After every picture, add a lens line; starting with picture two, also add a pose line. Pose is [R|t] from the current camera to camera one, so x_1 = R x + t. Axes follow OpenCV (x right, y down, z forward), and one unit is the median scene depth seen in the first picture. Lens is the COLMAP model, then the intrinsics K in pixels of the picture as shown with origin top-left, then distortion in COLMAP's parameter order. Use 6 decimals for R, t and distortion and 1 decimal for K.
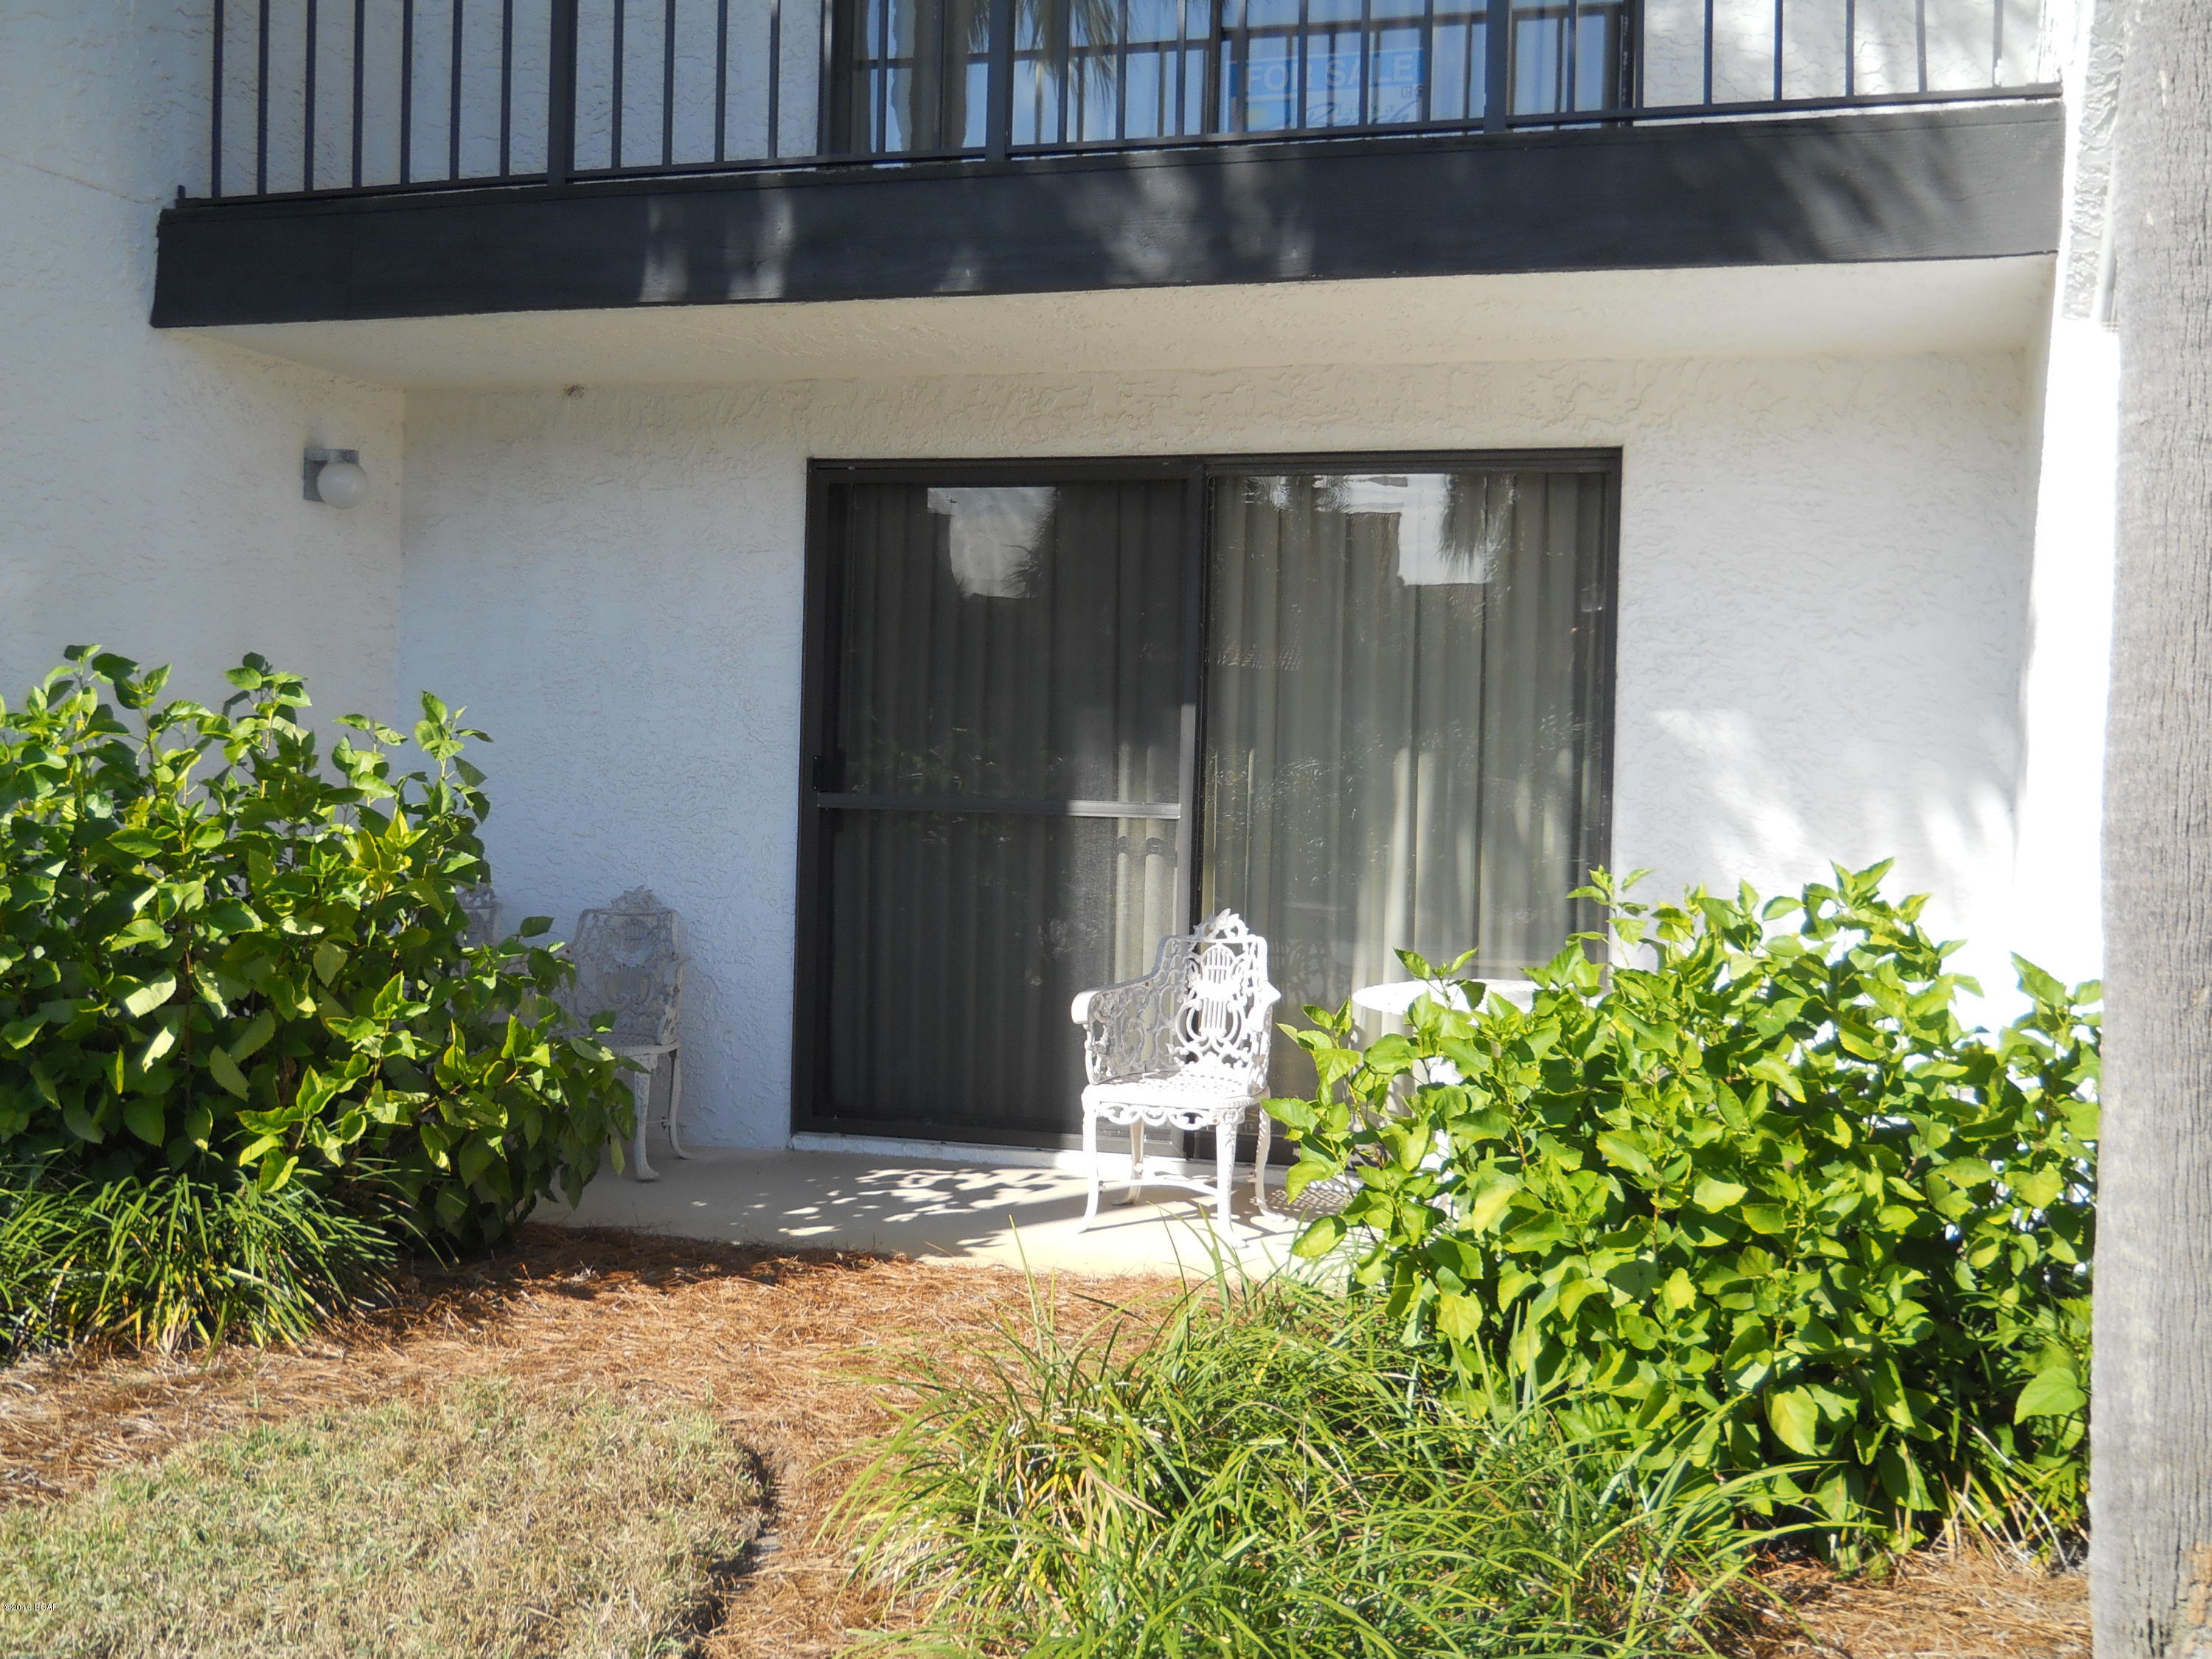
lens RADIAL K [[2457.2, 0, 1098.0], [0, 2457.2, 835.6], [0, 0, 1]] dist [-0.018380, 0.000000]
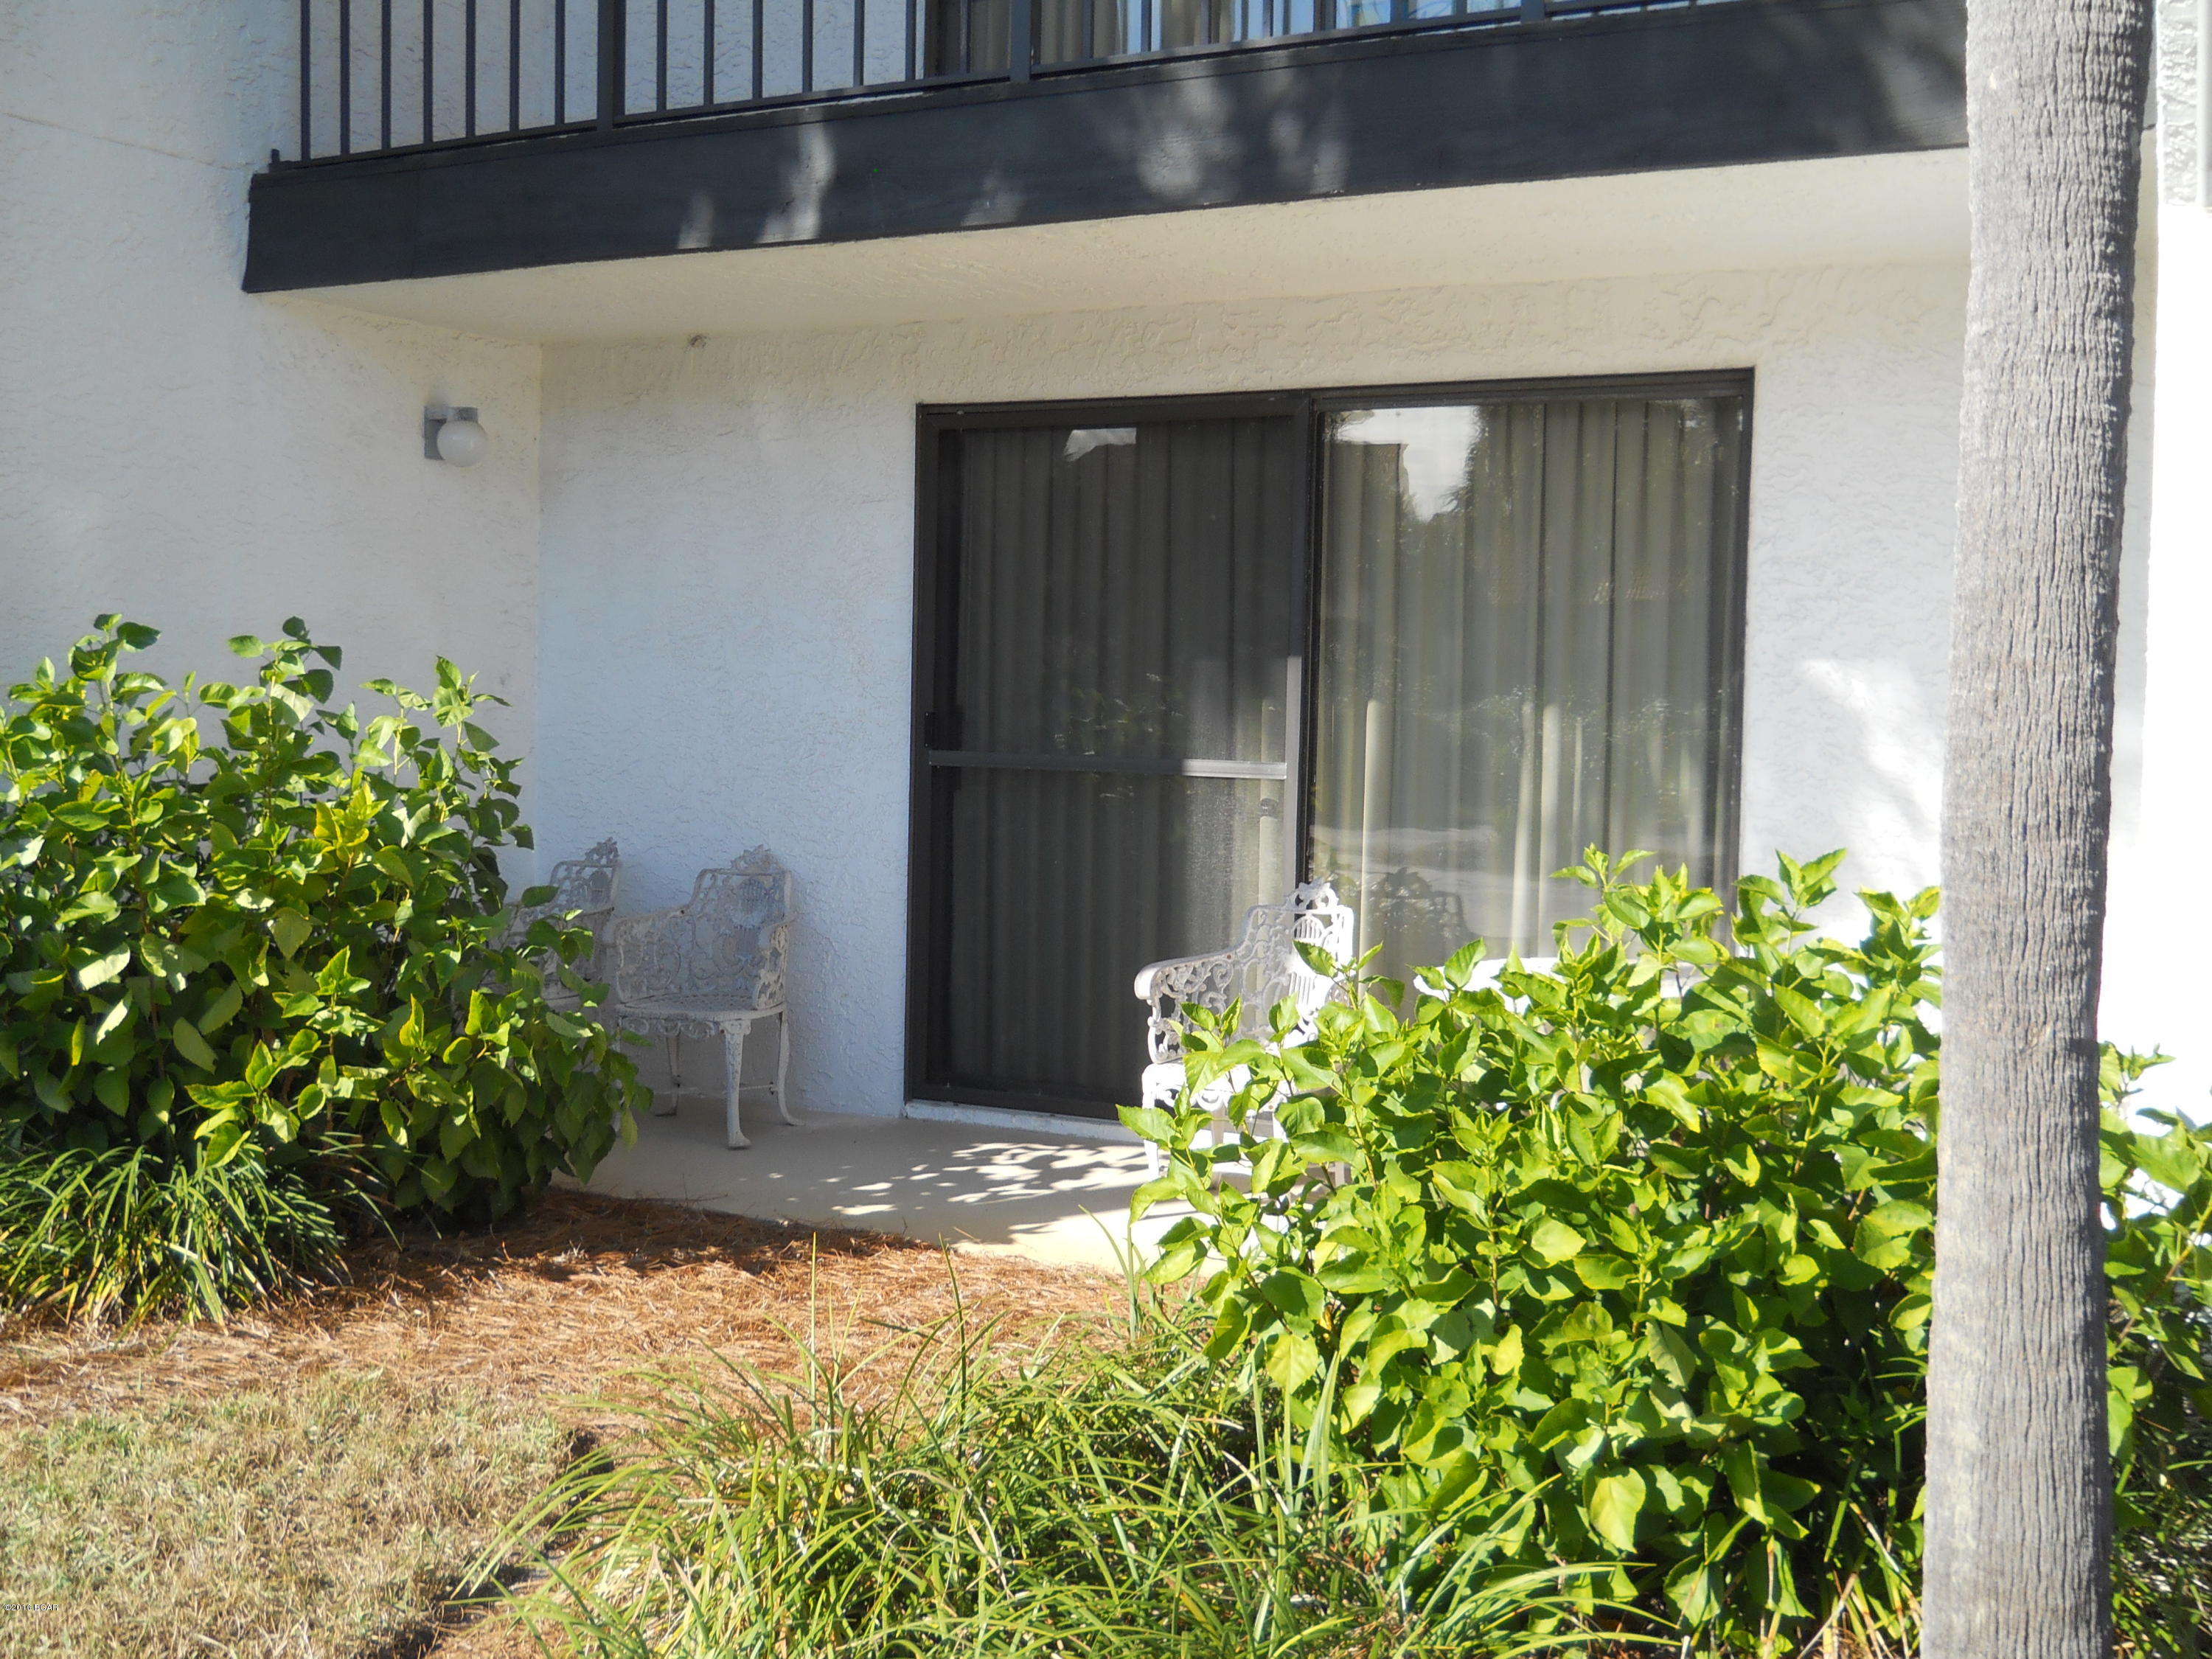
lens RADIAL K [[2457.2, 0, 1110.7], [0, 2457.2, 826.7], [0, 0, 1]] dist [-0.018380, 0.000000]
pose [[0.982358, 0.004443, -0.186958, 0.165812], [0.000108, 0.999704, 0.024324, -0.013459], [0.187011, -0.023915, 0.982067, 0.077782]]
